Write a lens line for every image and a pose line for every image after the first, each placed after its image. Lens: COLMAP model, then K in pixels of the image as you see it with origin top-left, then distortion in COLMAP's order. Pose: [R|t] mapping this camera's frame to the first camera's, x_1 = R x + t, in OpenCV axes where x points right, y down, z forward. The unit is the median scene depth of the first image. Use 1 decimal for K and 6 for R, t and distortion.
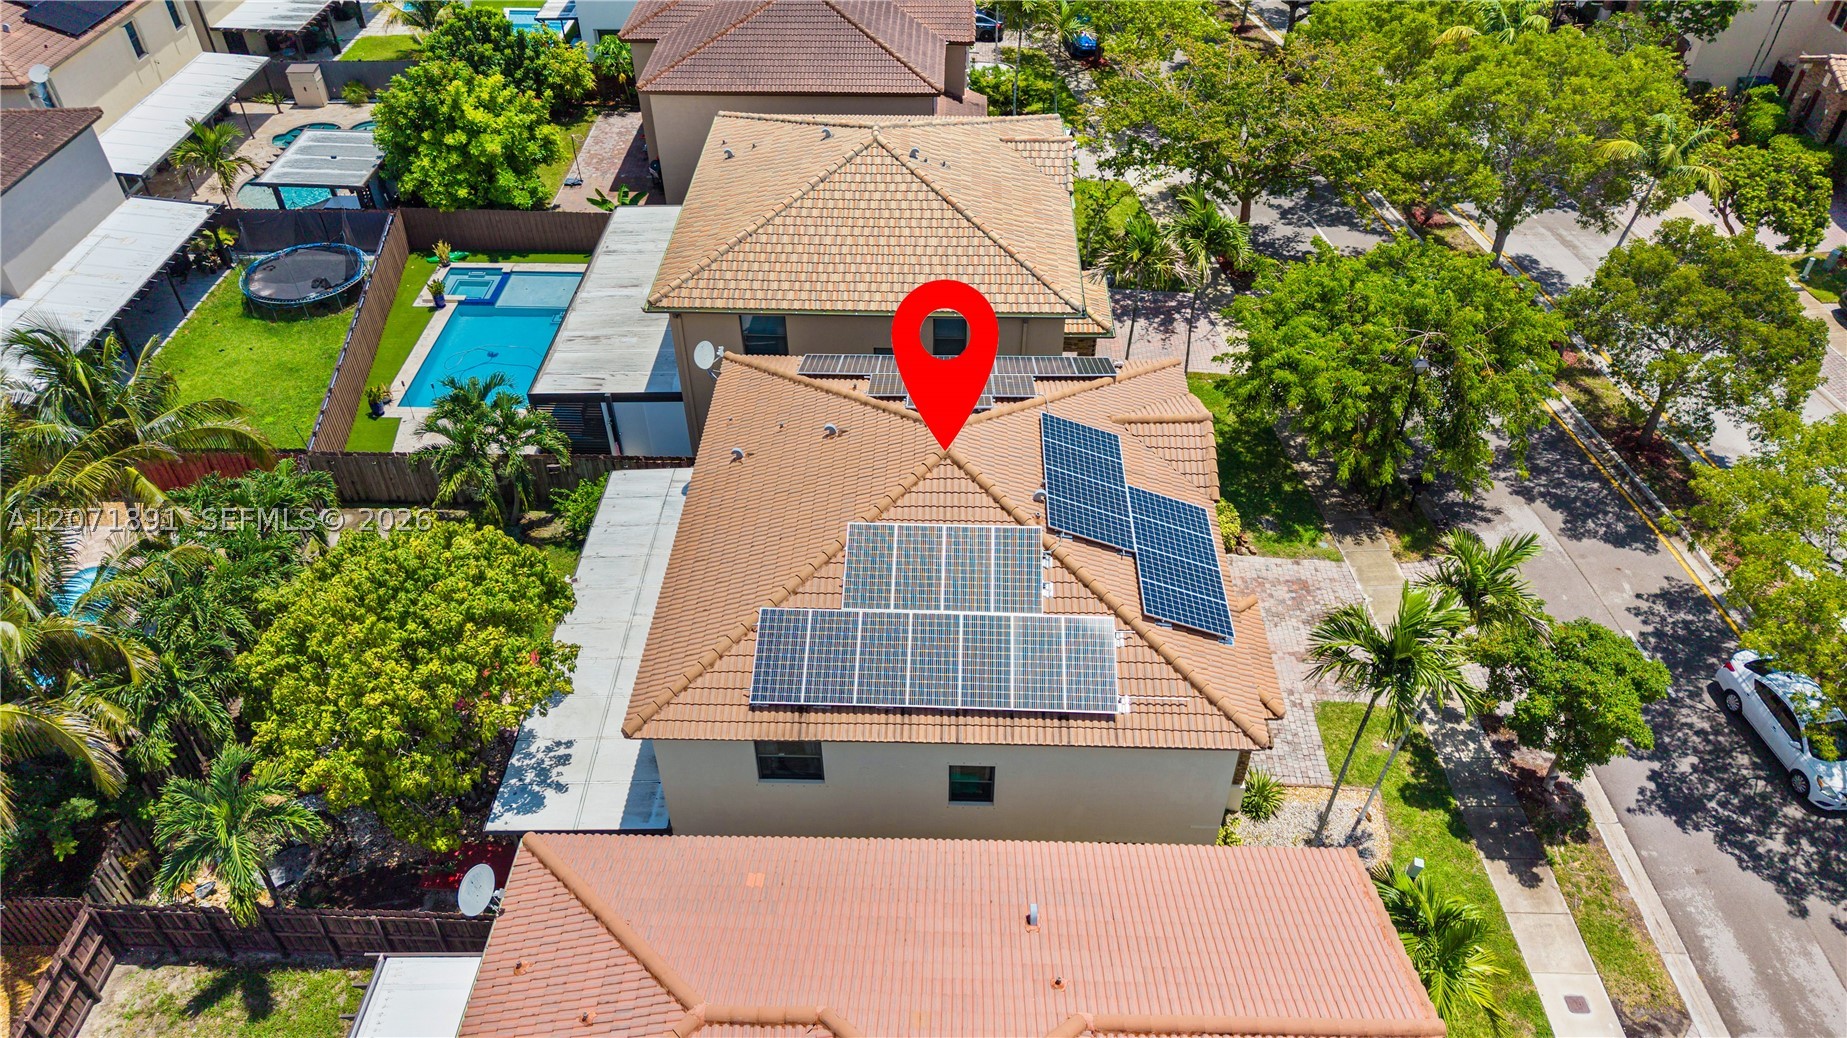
lens RADIAL K [[1244.9, 0, 923.5], [0, 1244.9, 519.0], [0, 0, 1]] dist [0.004637, -0.005181]
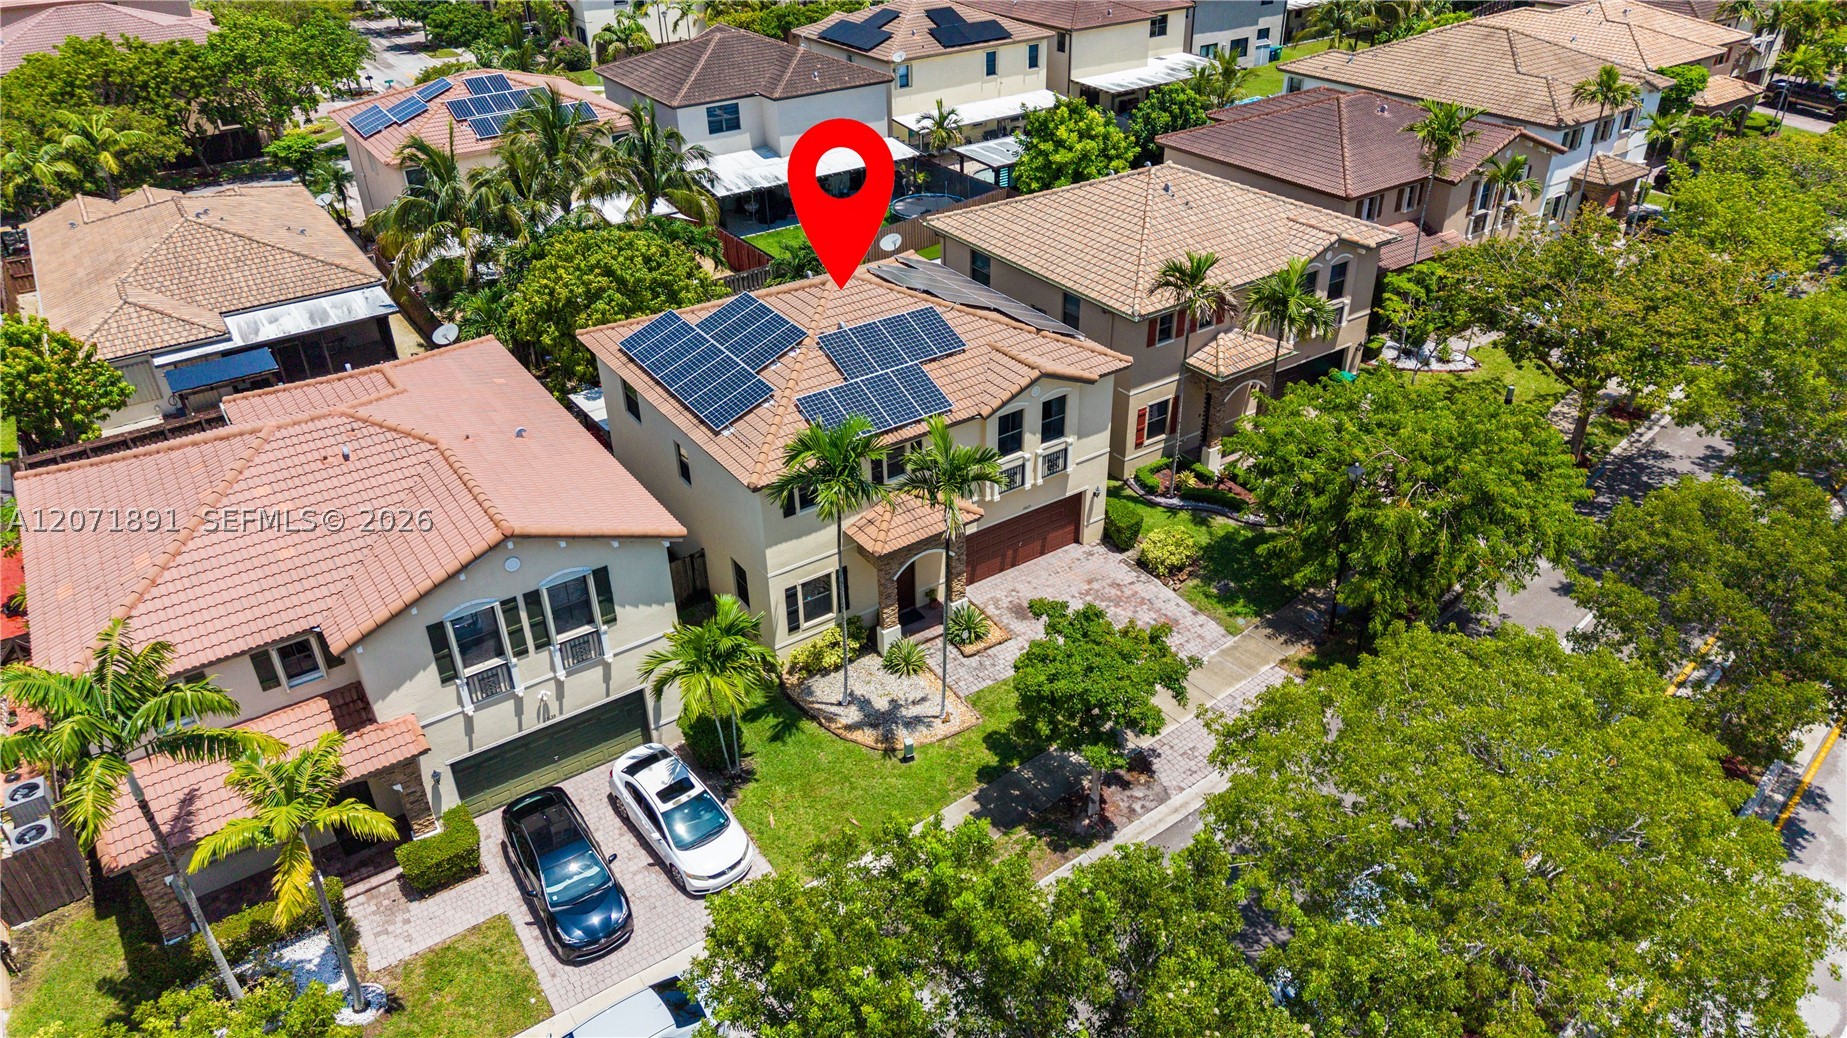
lens RADIAL K [[1234.2, 0, 923.5], [0, 1234.2, 519.0], [0, 0, 1]] dist [0.003560, -0.002190]
pose [[0.579085, 0.412700, -0.703092, 1.039155], [-0.517509, 0.852459, 0.074141, 0.011871], [0.629956, 0.320923, 0.707223, 0.140918]]
